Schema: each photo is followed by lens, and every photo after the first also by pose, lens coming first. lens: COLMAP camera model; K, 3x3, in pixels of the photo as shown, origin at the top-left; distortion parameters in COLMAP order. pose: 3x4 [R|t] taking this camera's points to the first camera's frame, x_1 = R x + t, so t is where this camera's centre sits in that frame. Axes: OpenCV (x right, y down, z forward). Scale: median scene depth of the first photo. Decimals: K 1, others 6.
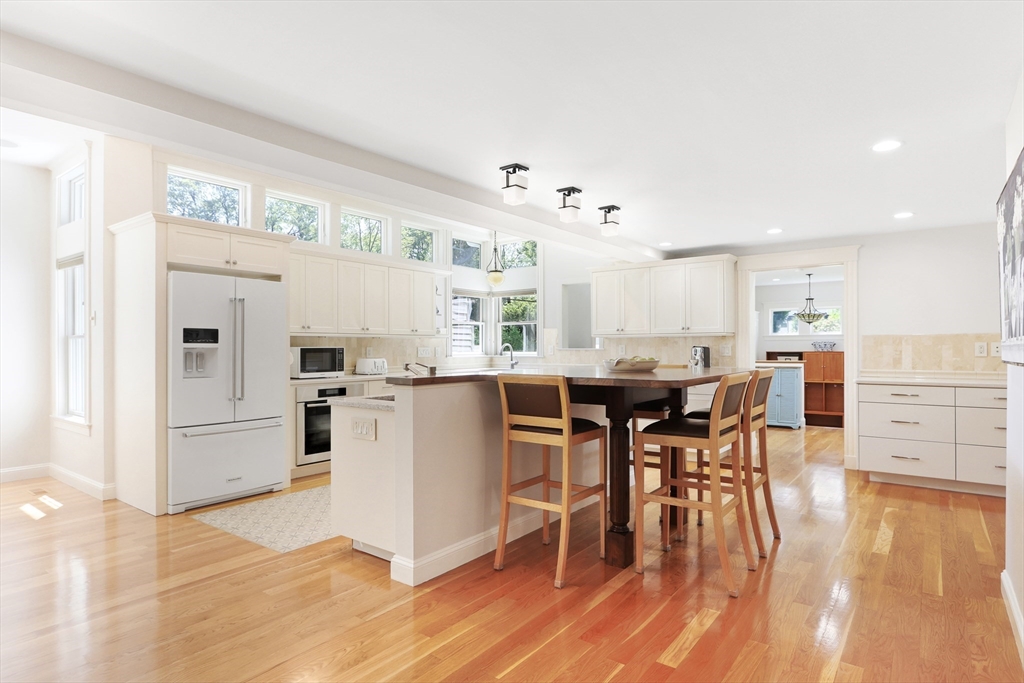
lens RADIAL K [[561.2, 0, 508.8], [0, 561.2, 343.9], [0, 0, 1]] dist [-0.004263, 0.000271]
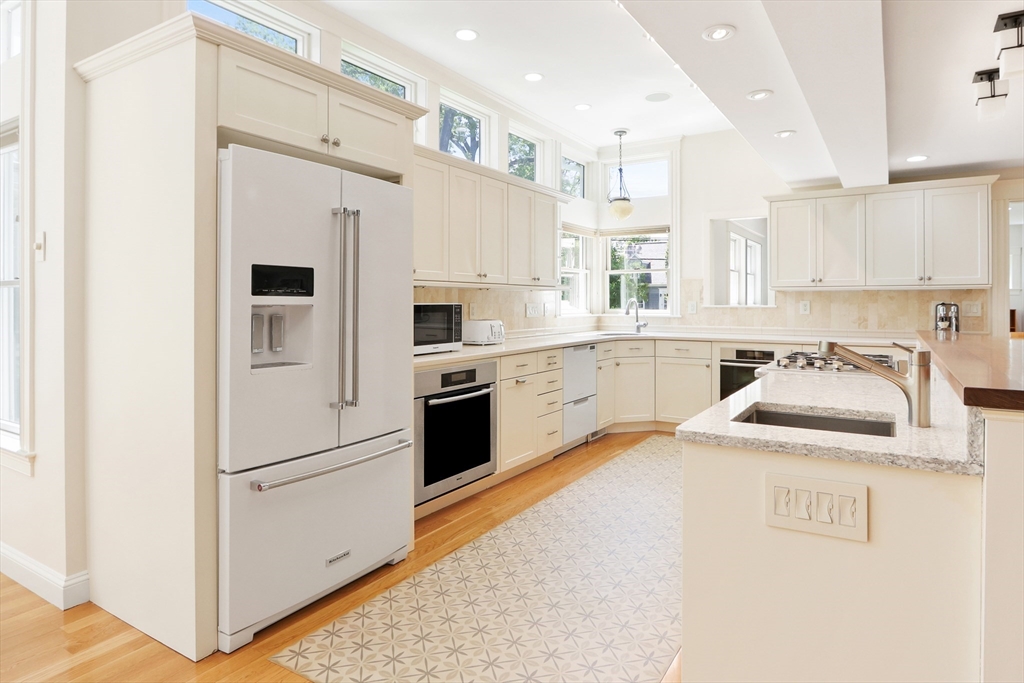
lens RADIAL K [[588.1, 0, 551.5], [0, 588.1, 299.0], [0, 0, 1]] dist [-0.017088, 0.002863]
pose [[0.992244, 0.003205, 0.124264, -0.299839], [-0.003235, 0.999995, 0.000043, 0.000721], [-0.124263, -0.000444, 0.992249, 0.361635]]
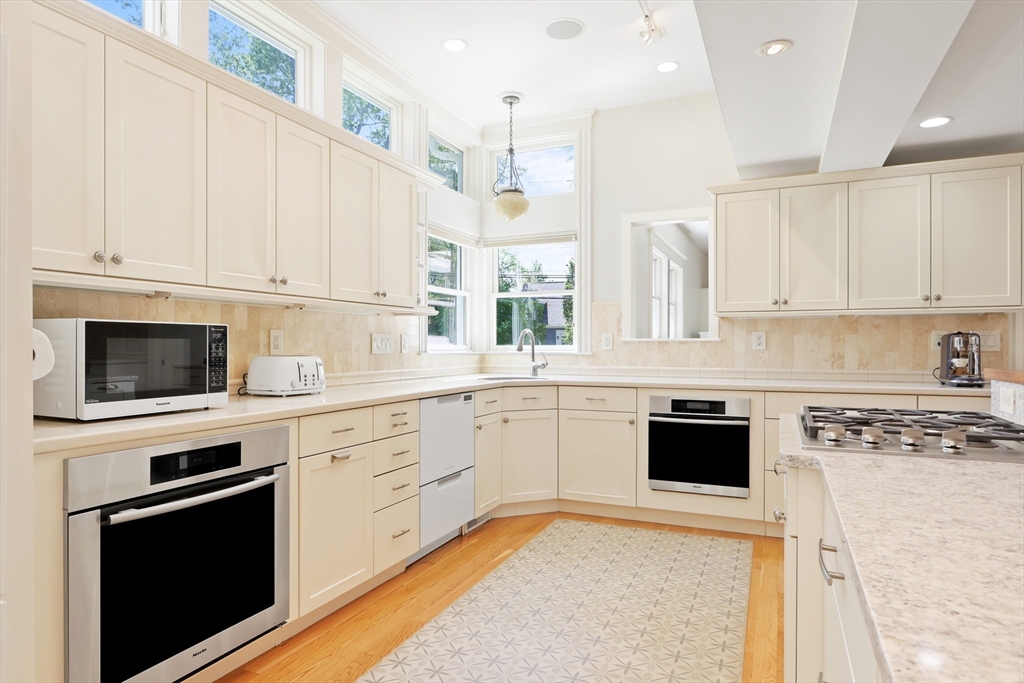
lens RADIAL K [[612.3, 0, 511.2], [0, 612.3, 345.7], [0, 0, 1]] dist [-0.001976, 0.000650]
pose [[0.972822, 0.003279, 0.231531, -0.226144], [-0.004428, 0.999980, 0.004443, 0.018623], [-0.231512, -0.005347, 0.972817, 0.630391]]
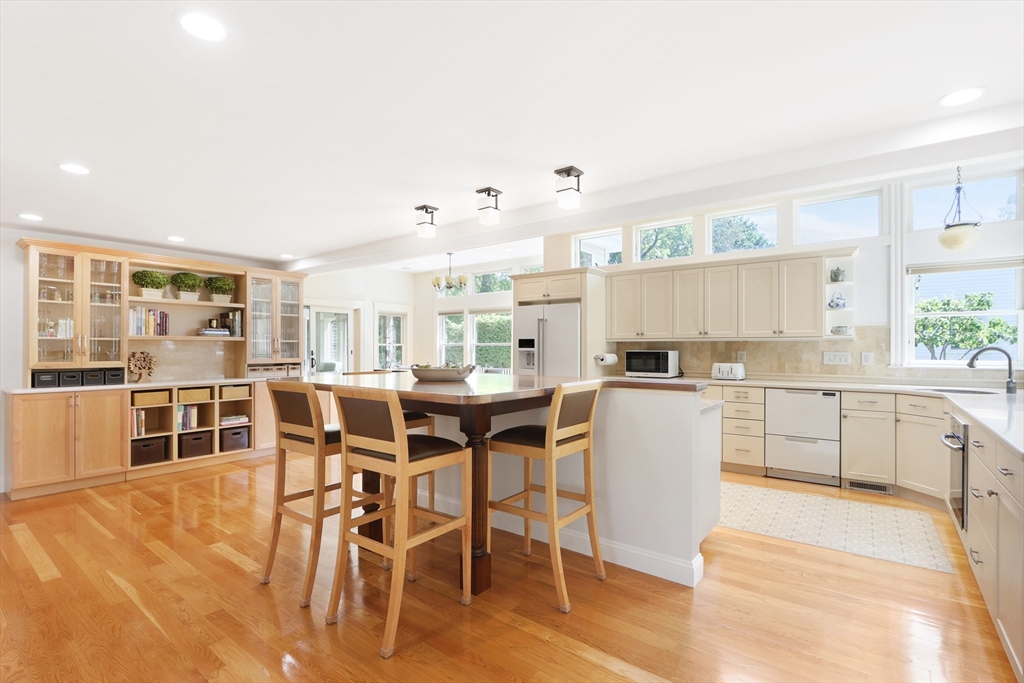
lens RADIAL K [[476.8, 0, 516.0], [0, 476.8, 340.0], [0, 0, 1]] dist [-0.016951, 0.000234]
pose [[0.005778, -0.011032, -0.999922, 0.678798], [0.005498, 0.999924, -0.011000, -0.007338], [0.999968, -0.005434, 0.005838, 0.759993]]
